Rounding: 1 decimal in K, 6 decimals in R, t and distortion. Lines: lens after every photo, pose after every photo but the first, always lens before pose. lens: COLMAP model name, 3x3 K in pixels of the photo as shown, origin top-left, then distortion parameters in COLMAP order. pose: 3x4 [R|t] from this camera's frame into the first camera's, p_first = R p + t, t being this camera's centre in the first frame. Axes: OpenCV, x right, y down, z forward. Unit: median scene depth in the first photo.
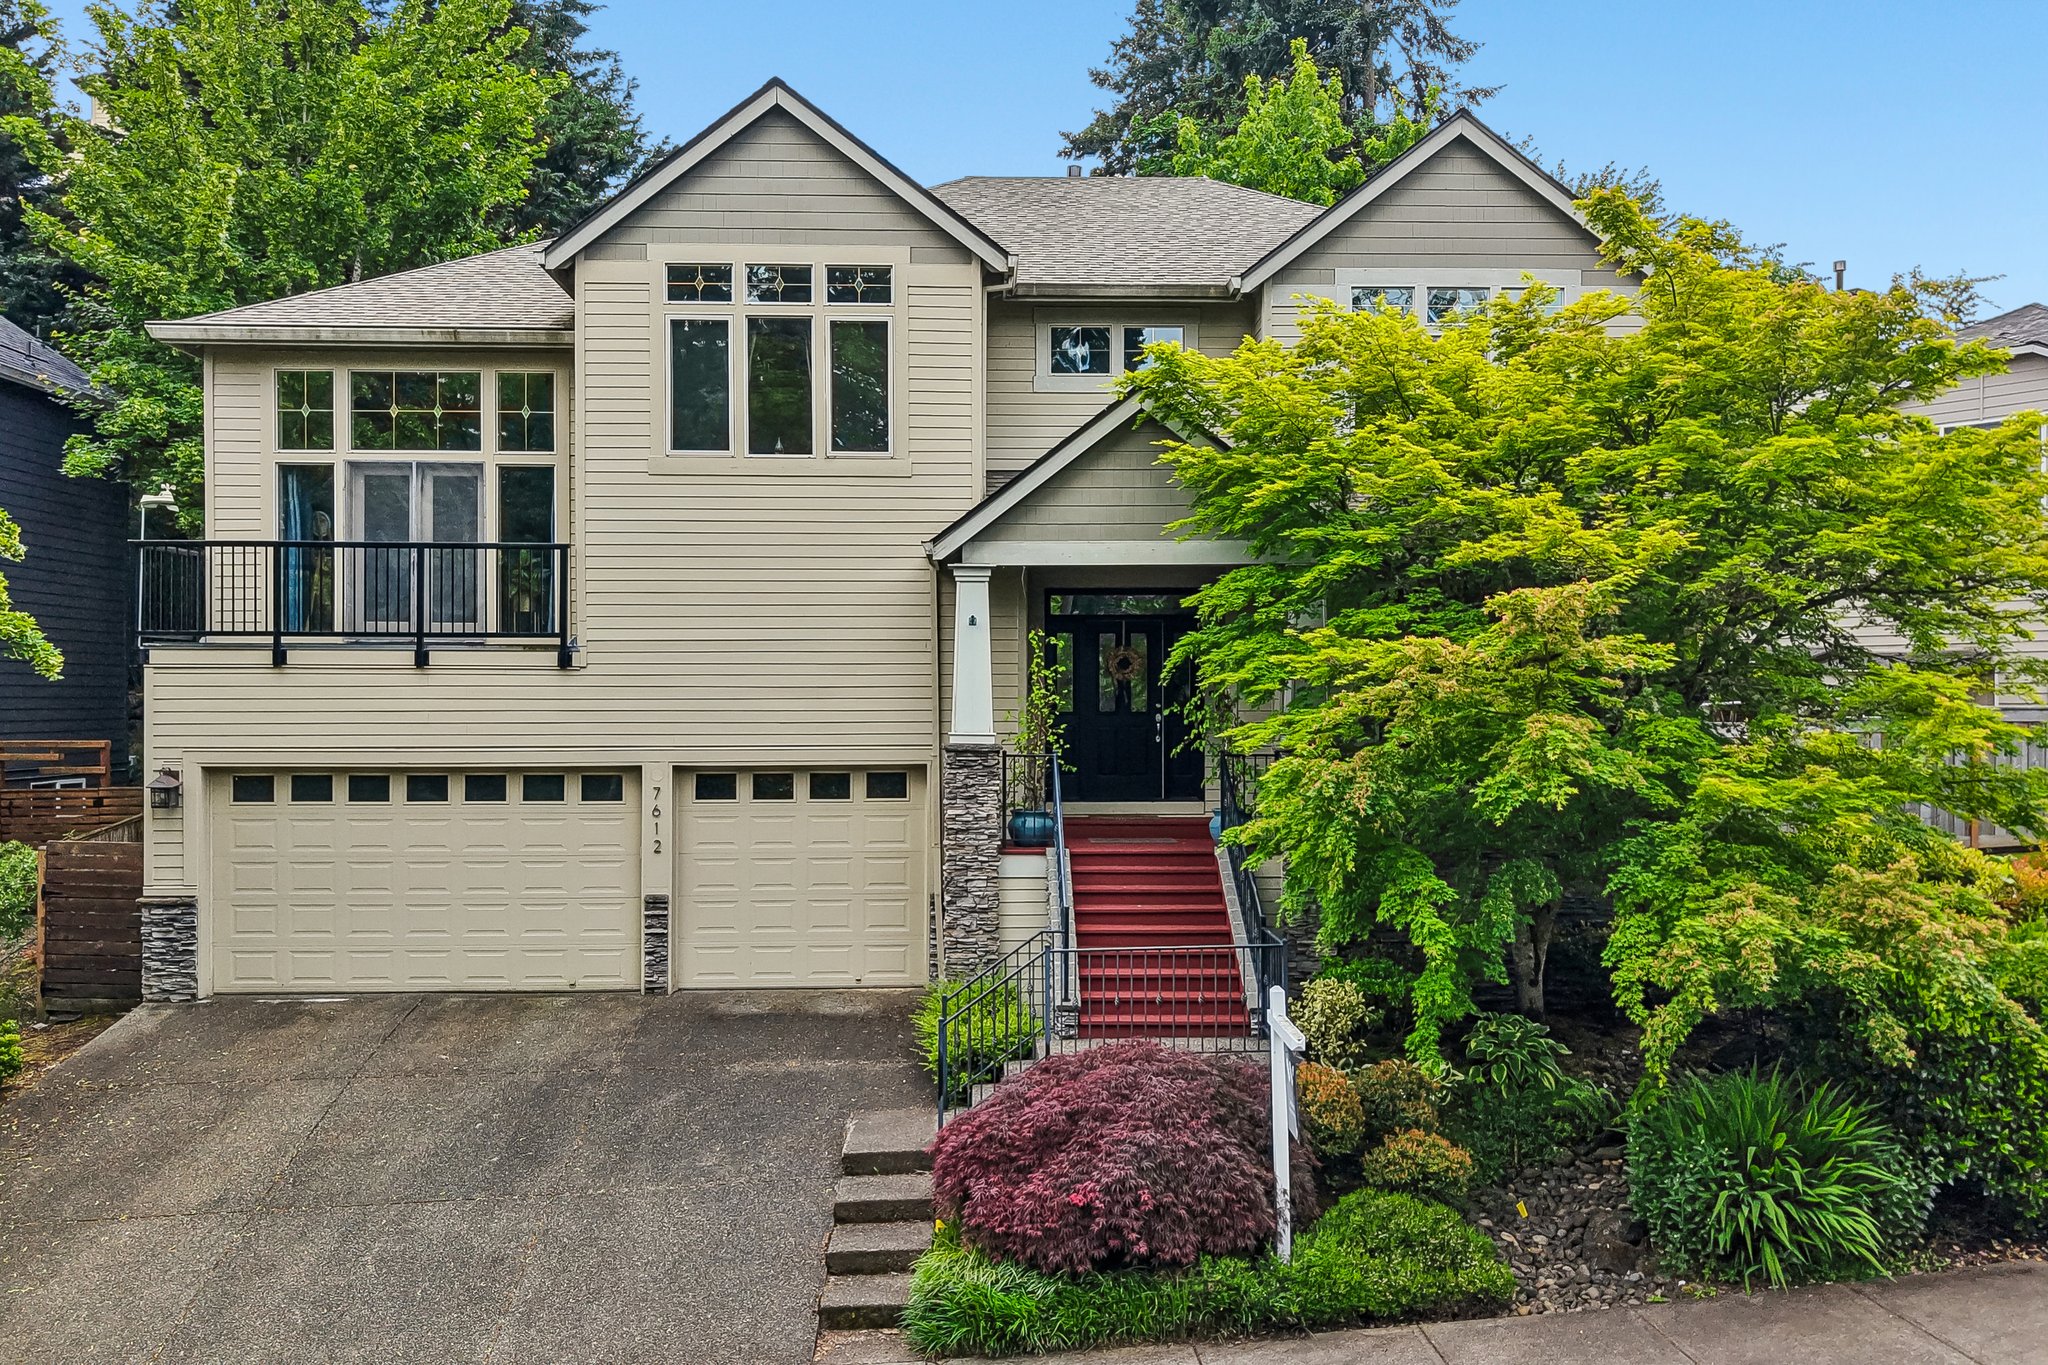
lens RADIAL K [[1644.6, 0, 1005.7], [0, 1644.6, 694.2], [0, 0, 1]] dist [0.034877, -0.056289]
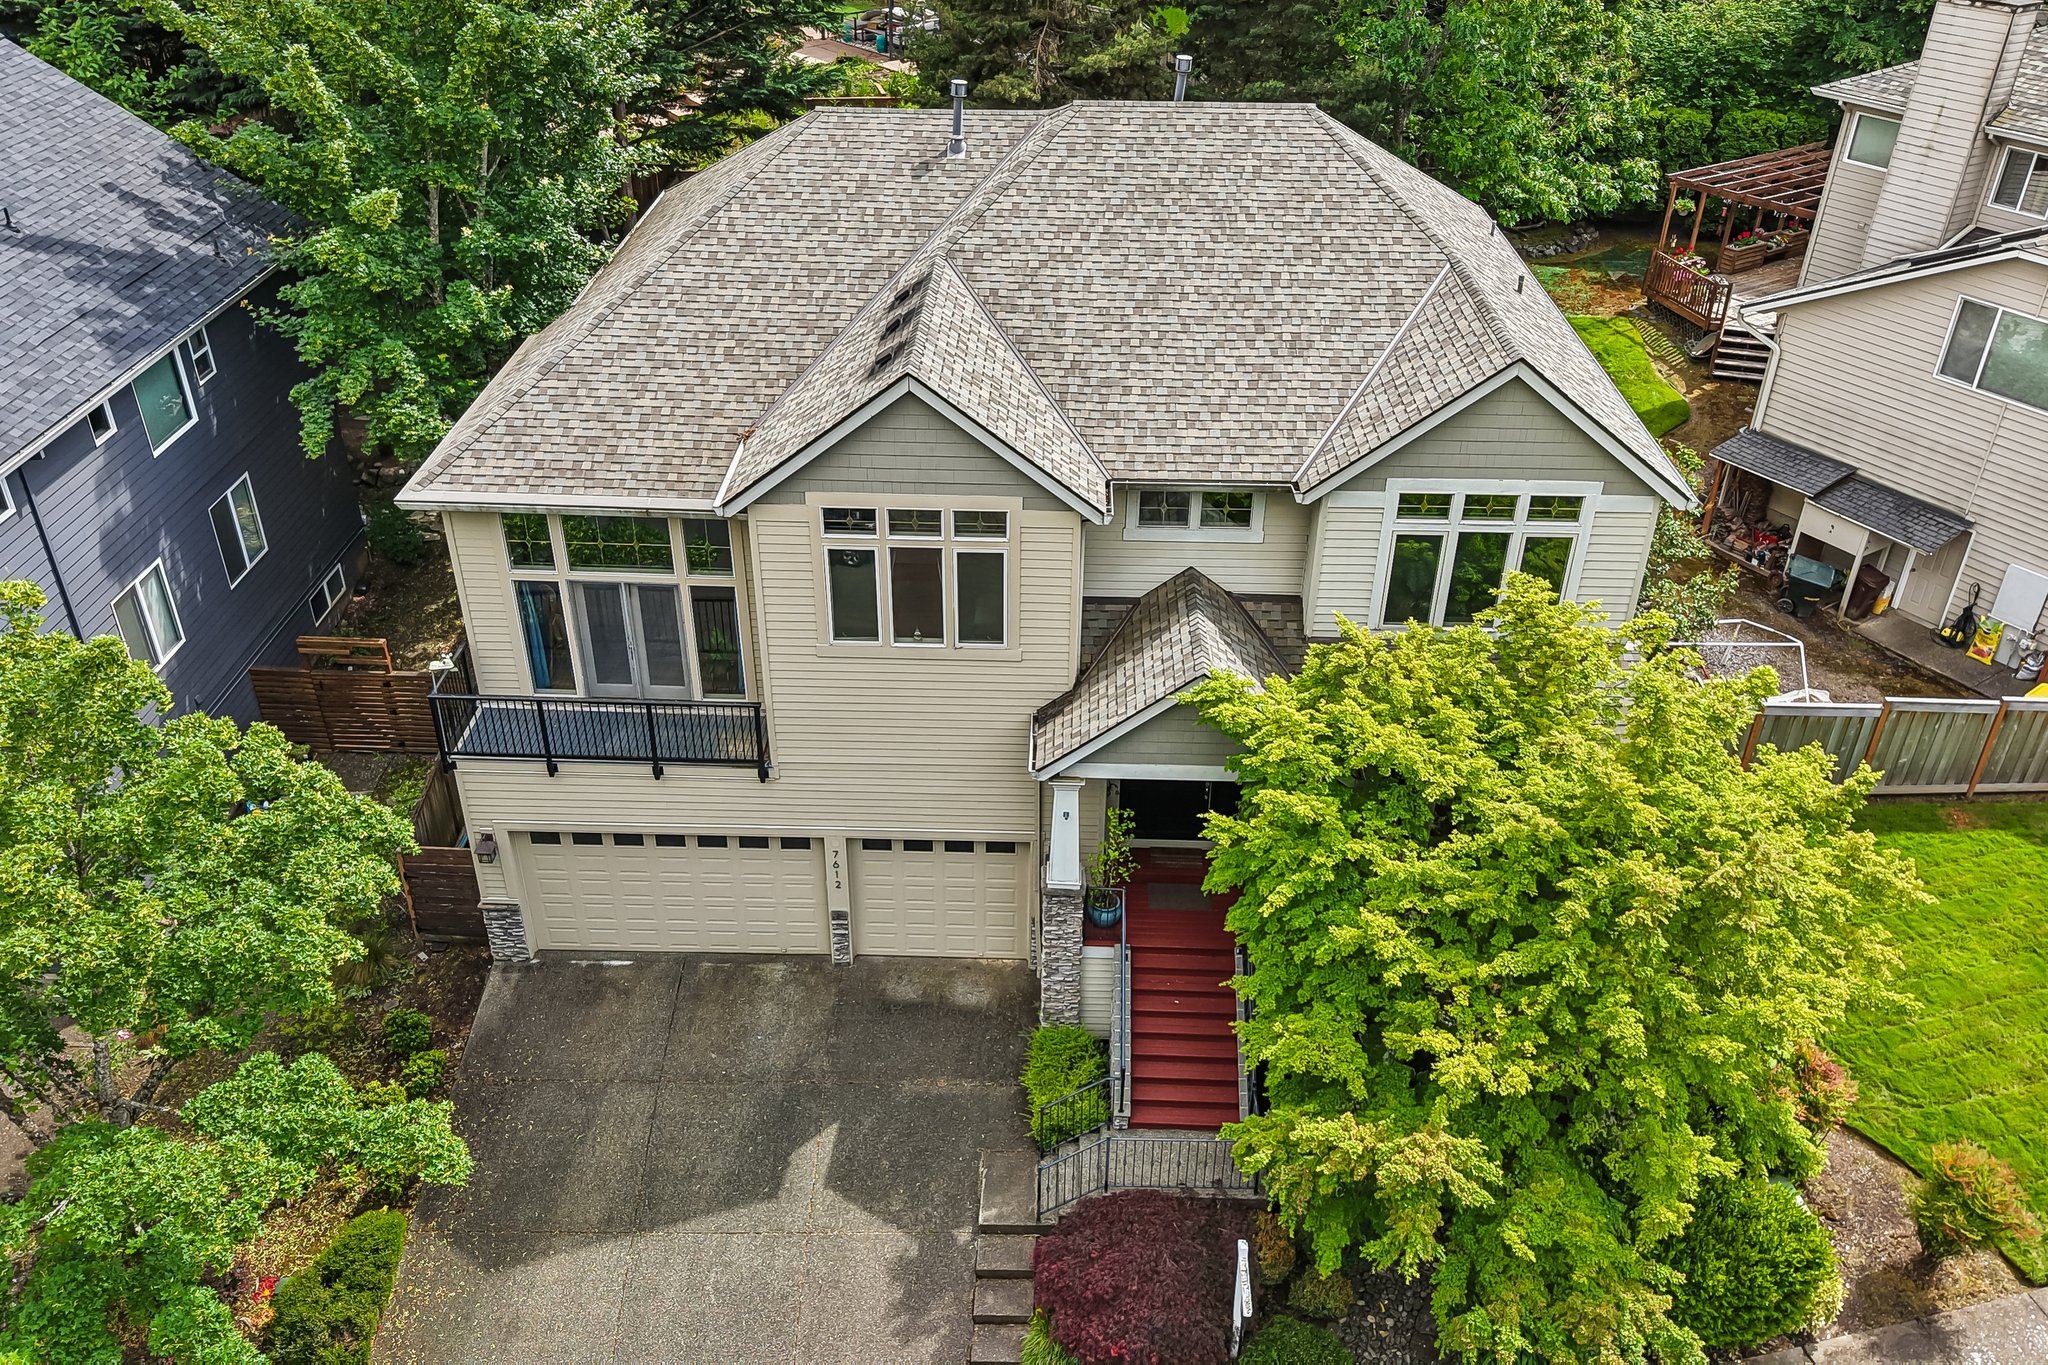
lens RADIAL K [[1644.6, 0, 1018.1], [0, 1644.6, 673.8], [0, 0, 1]] dist [0.034877, -0.056289]
pose [[0.998767, 0.032588, -0.037455, -0.012907], [-0.007783, 0.847862, 0.530160, -0.805793], [0.049034, -0.529214, 0.847070, -0.078910]]
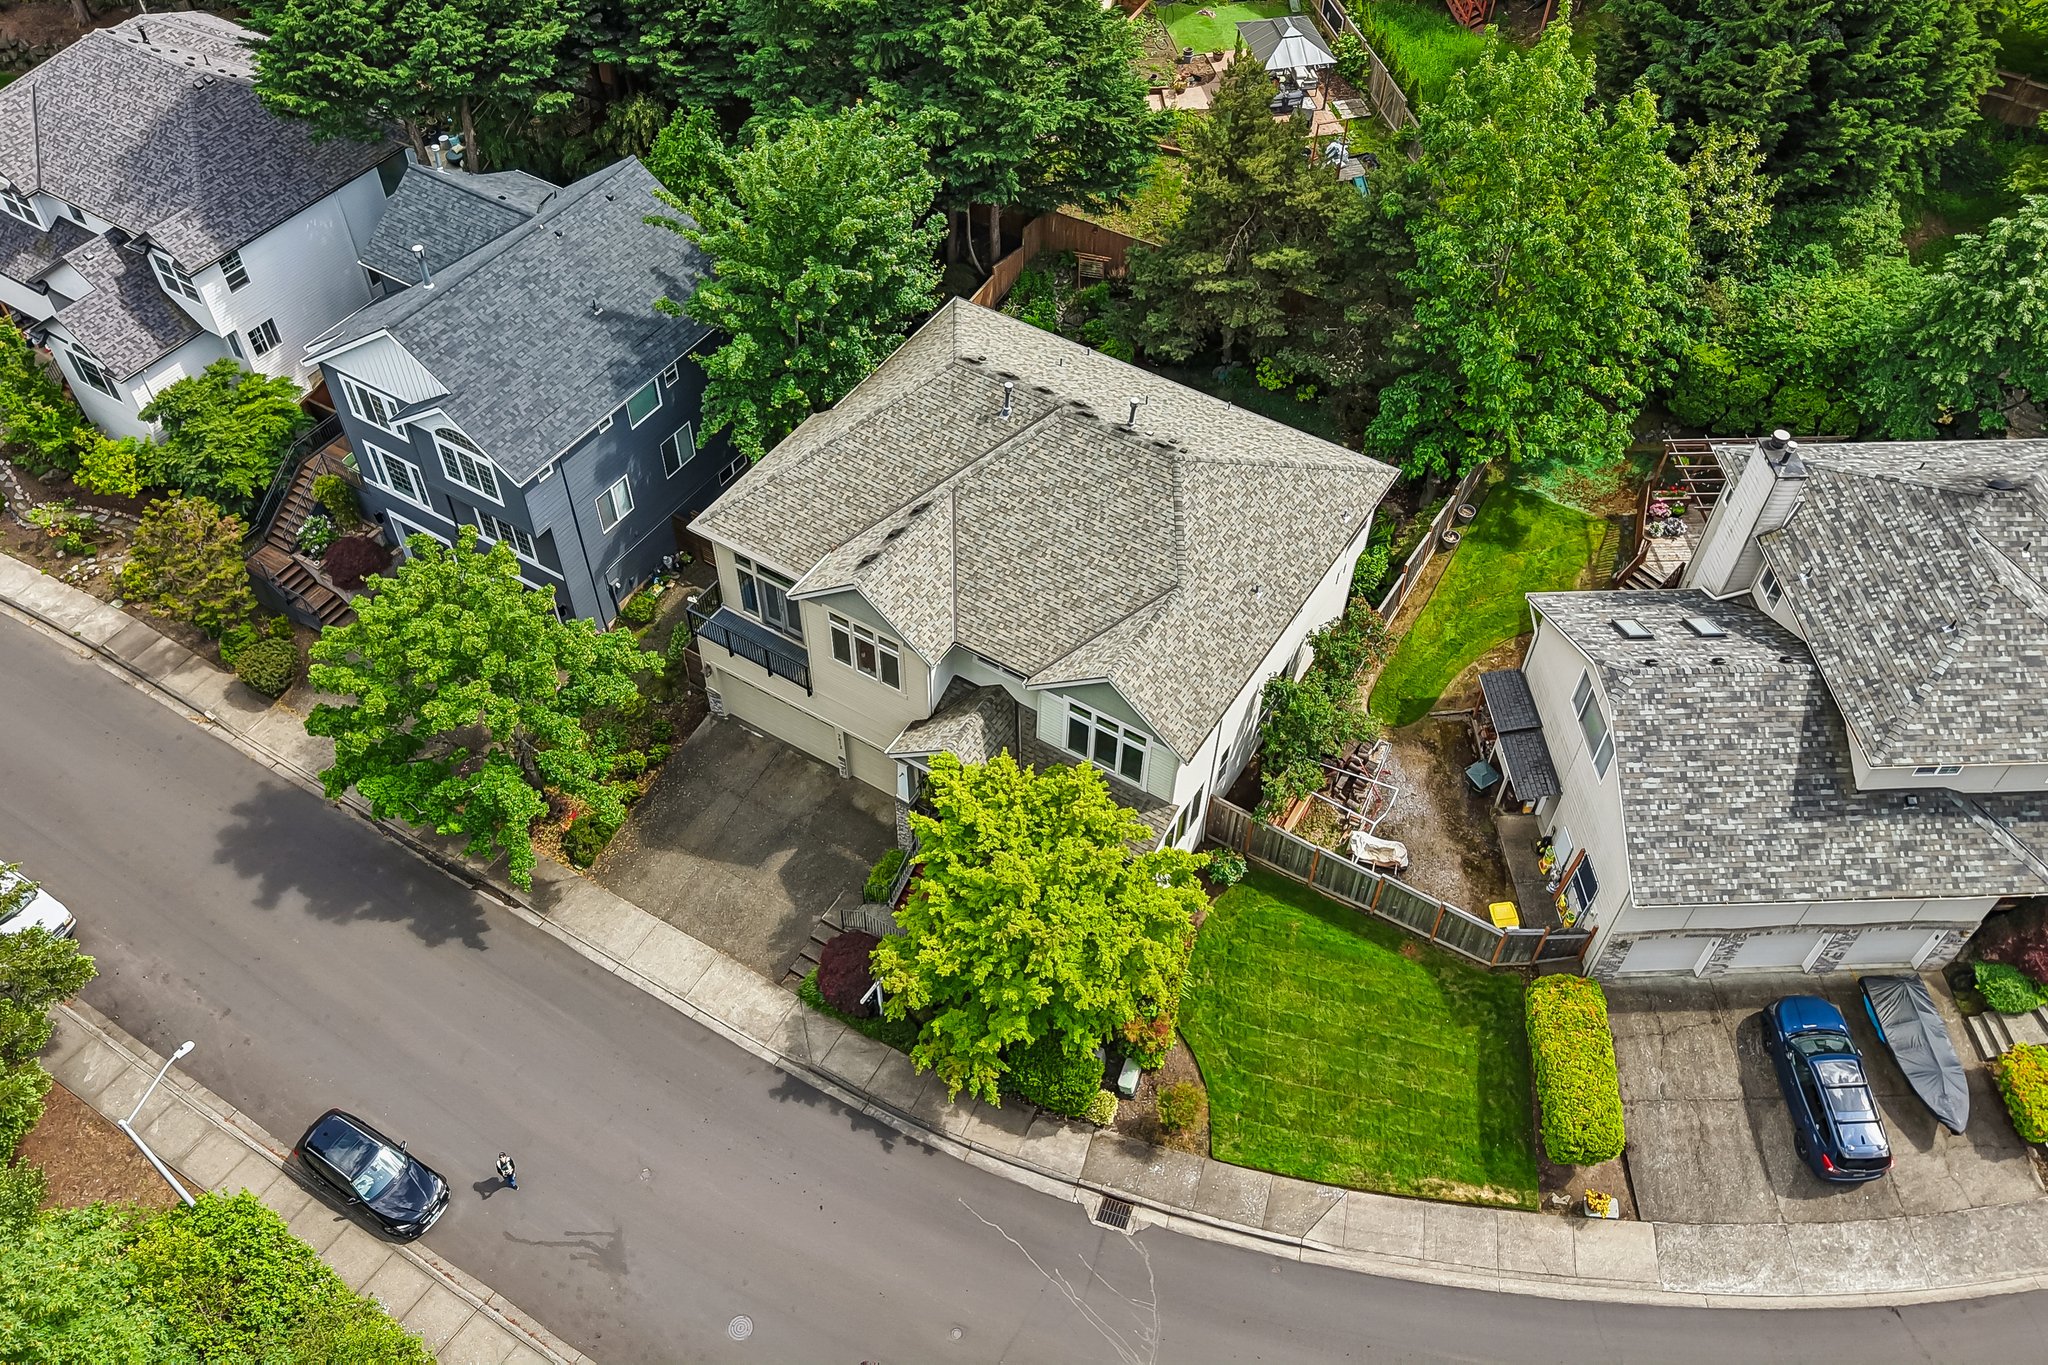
lens RADIAL K [[1644.6, 0, 1011.4], [0, 1644.6, 703.0], [0, 0, 1]] dist [0.034877, -0.056289]
pose [[0.835003, 0.421851, -0.353286, 1.050018], [-0.002928, 0.645449, 0.763797, -2.207843], [0.550237, -0.636739, 0.540188, -0.362813]]
